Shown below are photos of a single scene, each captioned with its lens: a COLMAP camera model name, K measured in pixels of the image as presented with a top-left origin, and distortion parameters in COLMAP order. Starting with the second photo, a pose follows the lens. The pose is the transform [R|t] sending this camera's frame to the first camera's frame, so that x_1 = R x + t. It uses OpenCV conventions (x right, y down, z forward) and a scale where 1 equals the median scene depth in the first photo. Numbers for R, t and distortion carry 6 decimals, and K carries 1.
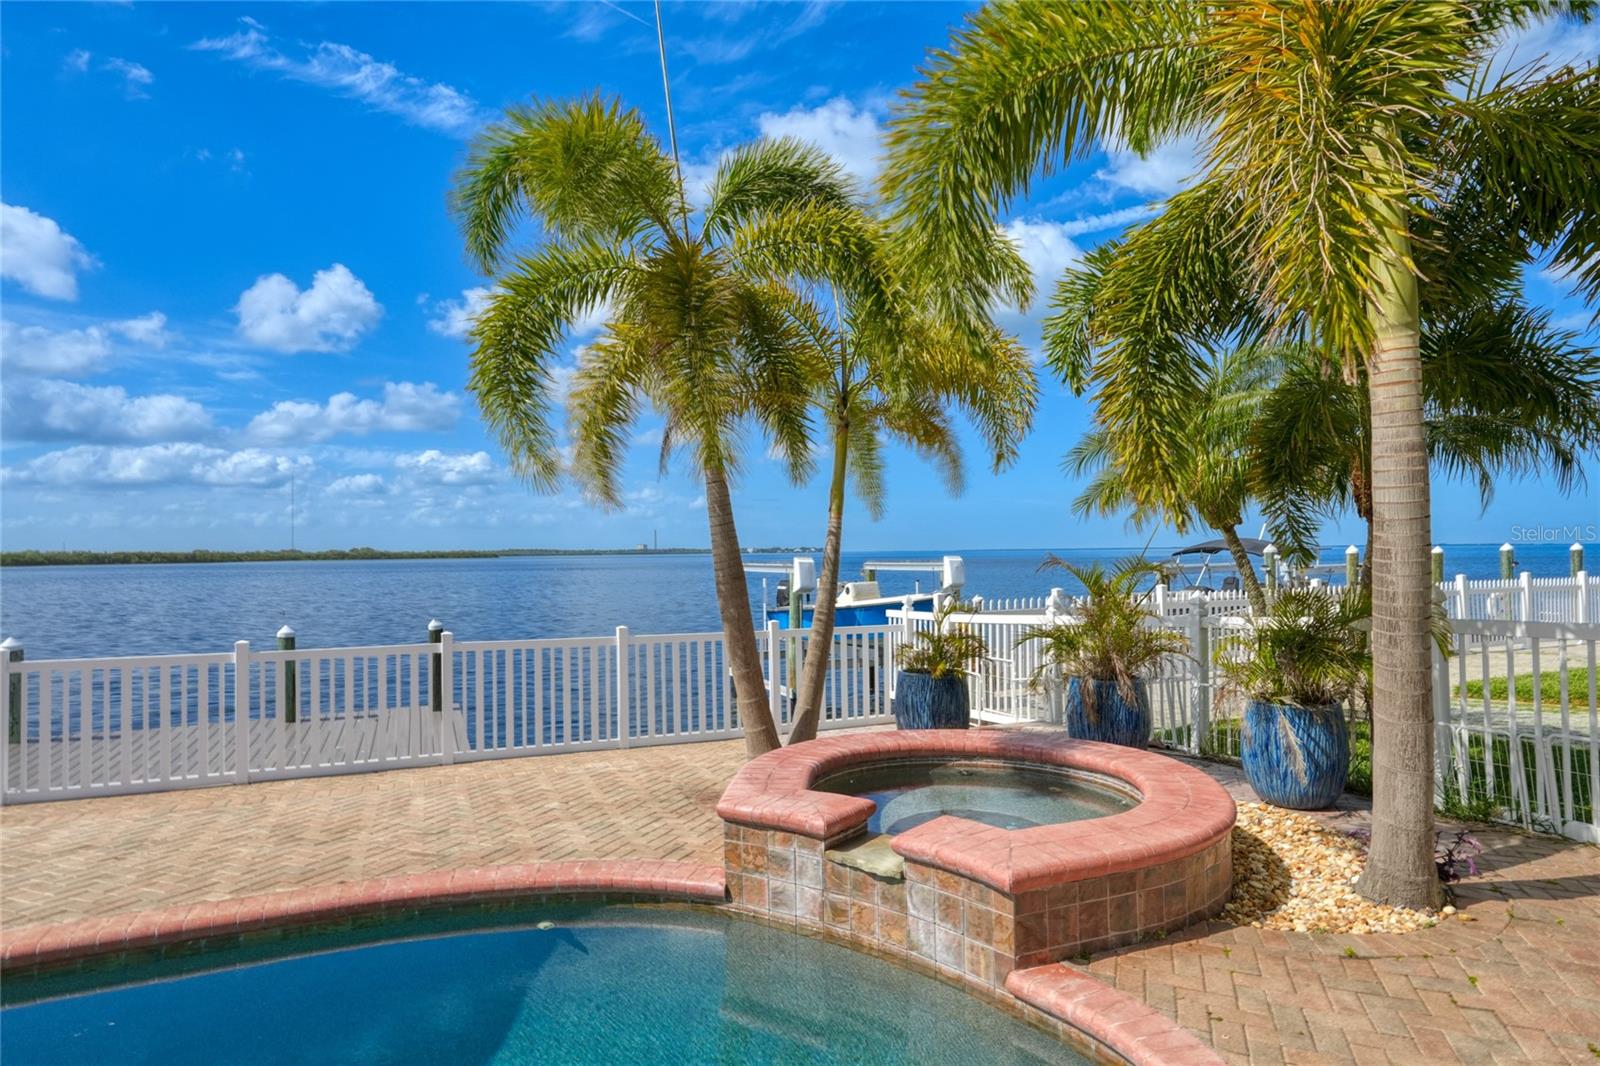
lens RADIAL K [[894.2, 0, 793.1], [0, 894.2, 527.9], [0, 0, 1]] dist [-0.016924, 0.002810]
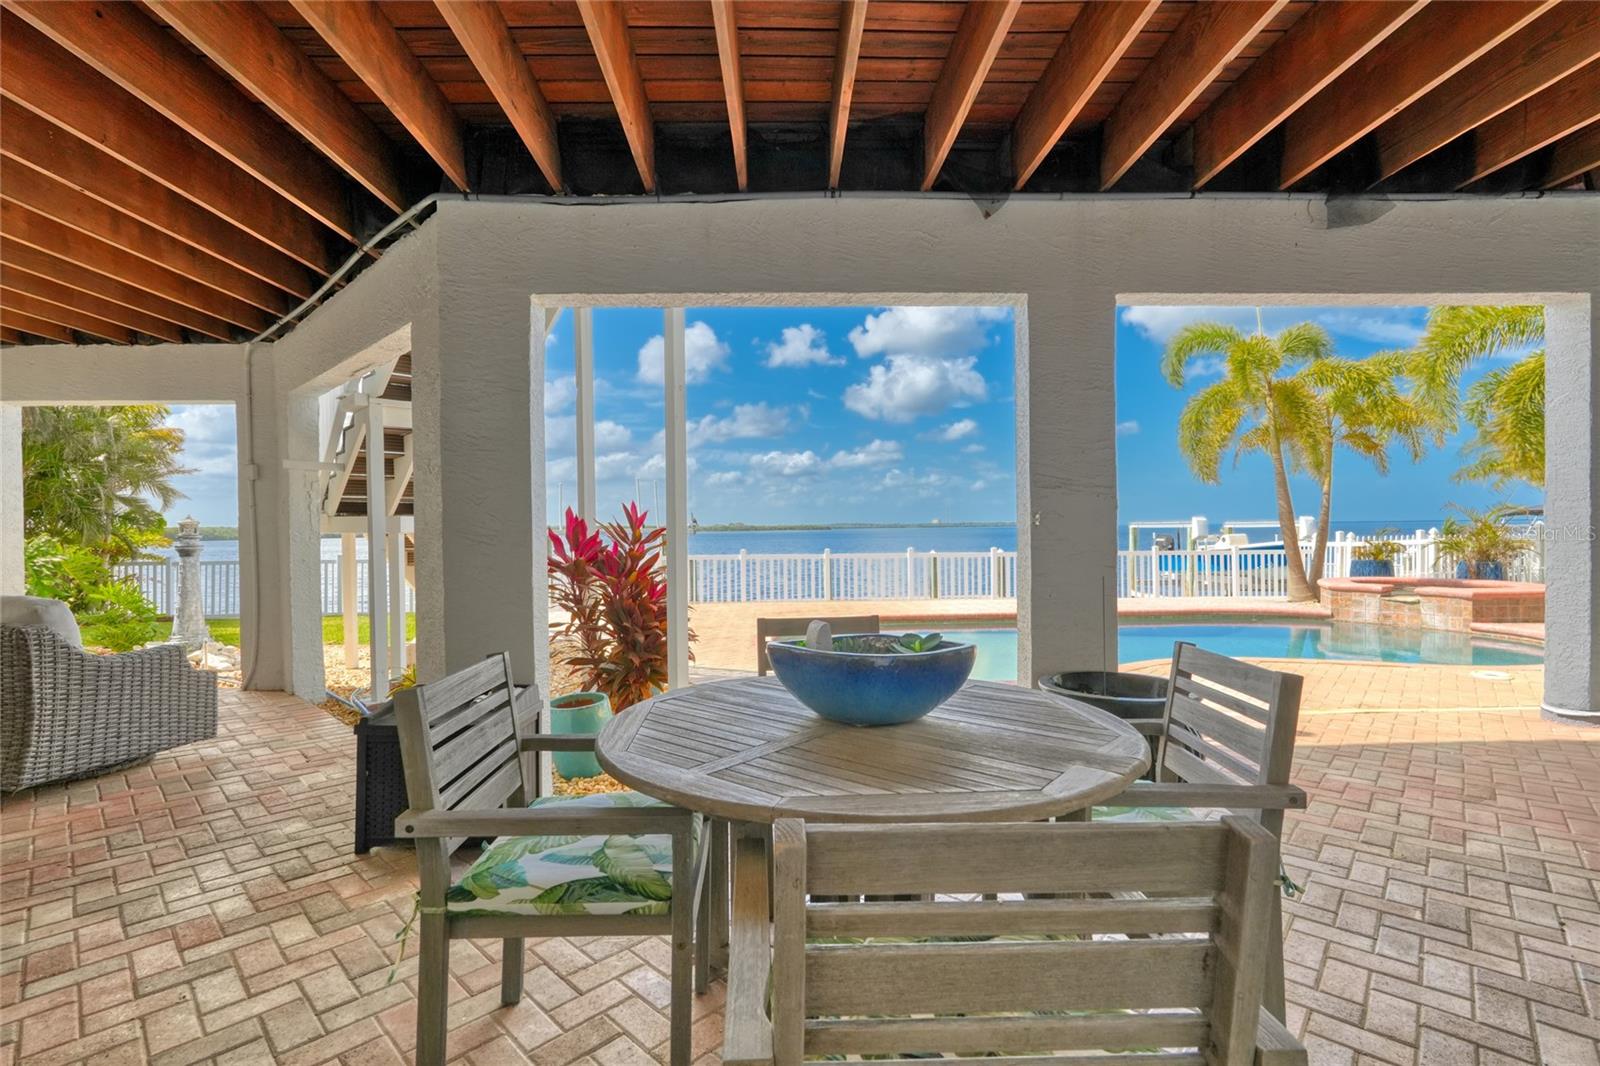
lens RADIAL K [[729.4, 0, 785.2], [0, 729.4, 538.7], [0, 0, 1]] dist [0.008524, -0.000943]
pose [[0.939151, 0.003168, -0.343490, -0.689193], [0.011418, 0.999117, 0.040435, 0.031004], [0.343314, -0.041897, 0.938286, -1.372869]]
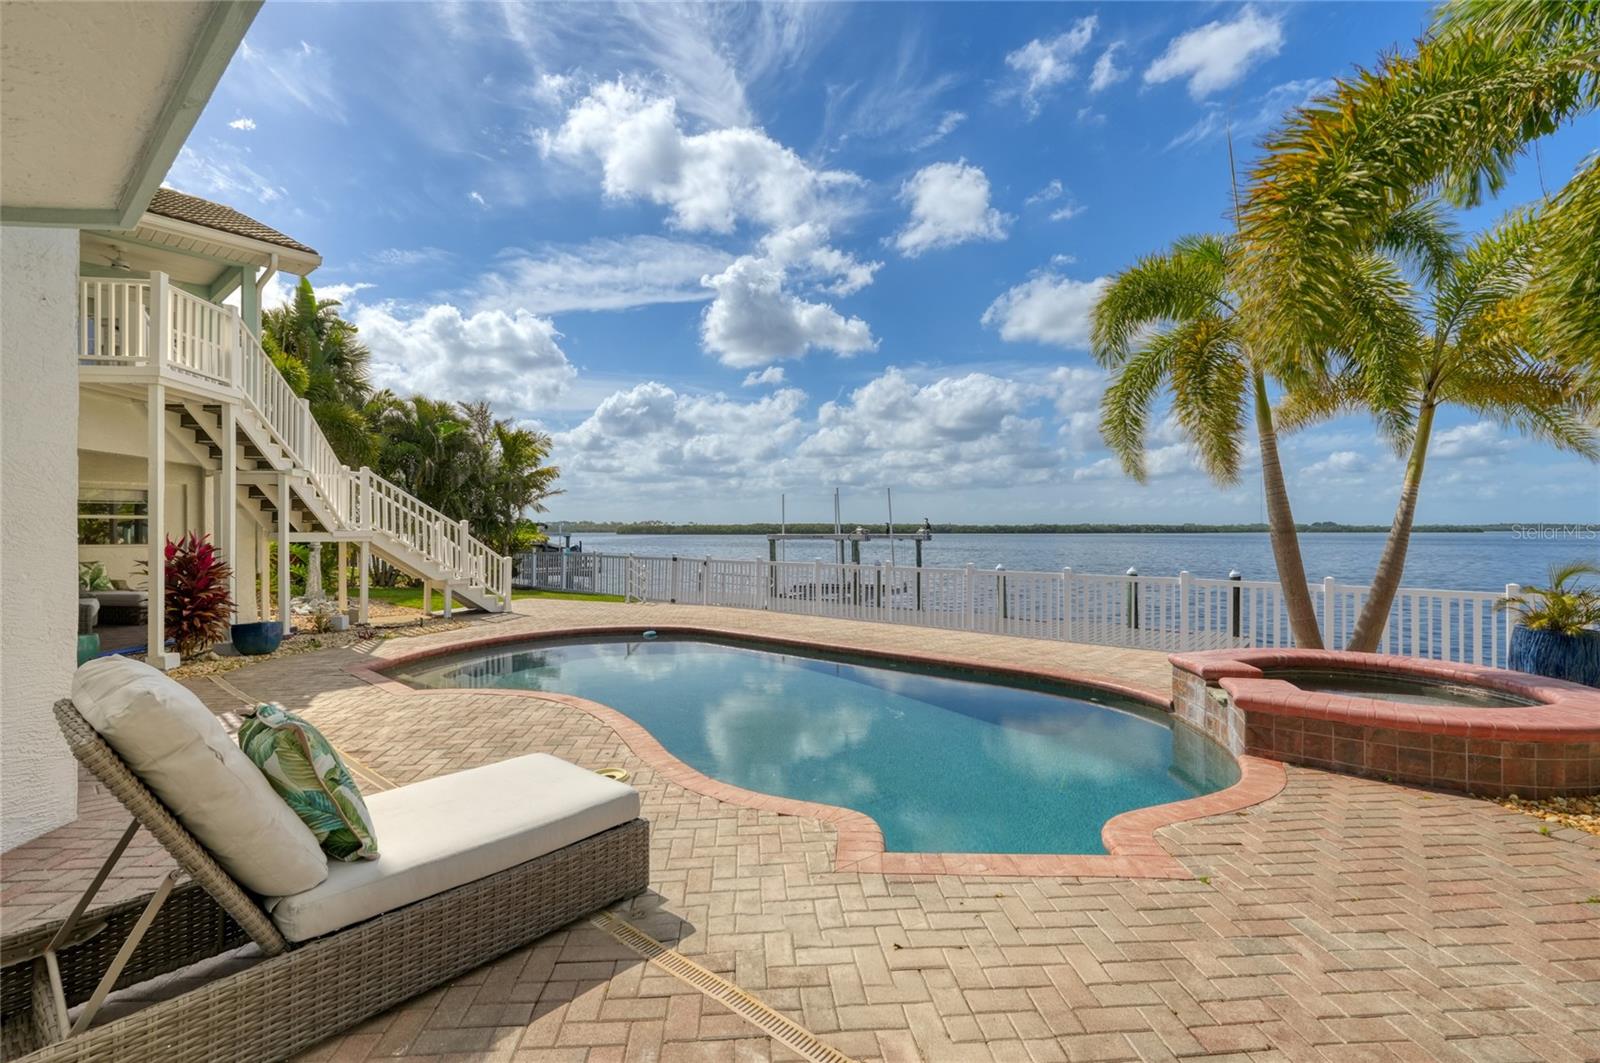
lens RADIAL K [[729.4, 0, 793.6], [0, 729.4, 530.5], [0, 0, 1]] dist [0.008524, -0.000943]
pose [[0.451876, 0.011474, -0.892007, 0.641986], [0.018086, 0.999594, 0.022020, 0.013126], [0.891897, -0.026083, 0.451485, -0.227999]]
